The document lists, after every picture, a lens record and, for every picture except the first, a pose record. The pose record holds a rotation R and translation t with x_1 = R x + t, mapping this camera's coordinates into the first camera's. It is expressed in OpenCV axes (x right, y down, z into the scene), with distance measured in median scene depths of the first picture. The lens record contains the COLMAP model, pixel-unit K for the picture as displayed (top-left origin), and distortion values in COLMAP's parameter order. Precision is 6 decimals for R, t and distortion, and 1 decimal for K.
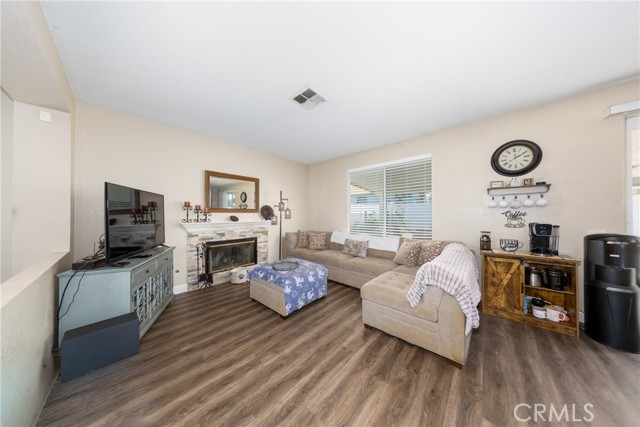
lens RADIAL K [[187.6, 0, 312.1], [0, 187.6, 214.9], [0, 0, 1]] dist [0.000266, -0.000031]
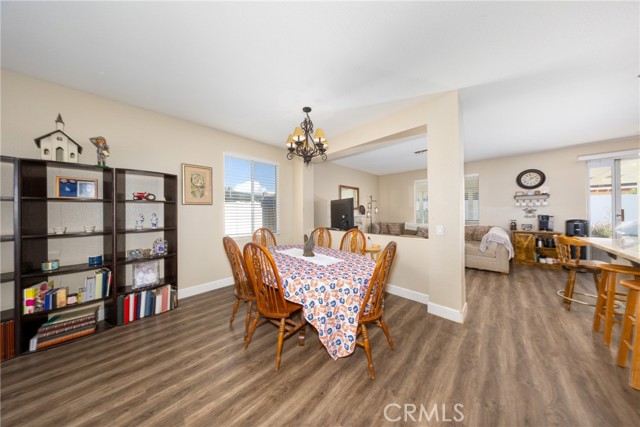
lens RADIAL K [[205.9, 0, 296.4], [0, 205.9, 212.5], [0, 0, 1]] dist [-0.000442, -0.000004]
pose [[0.999429, -0.003970, -0.033565, -1.194506], [0.004064, 0.999988, 0.002716, 0.002628], [0.033554, -0.002851, 0.999433, -1.142707]]
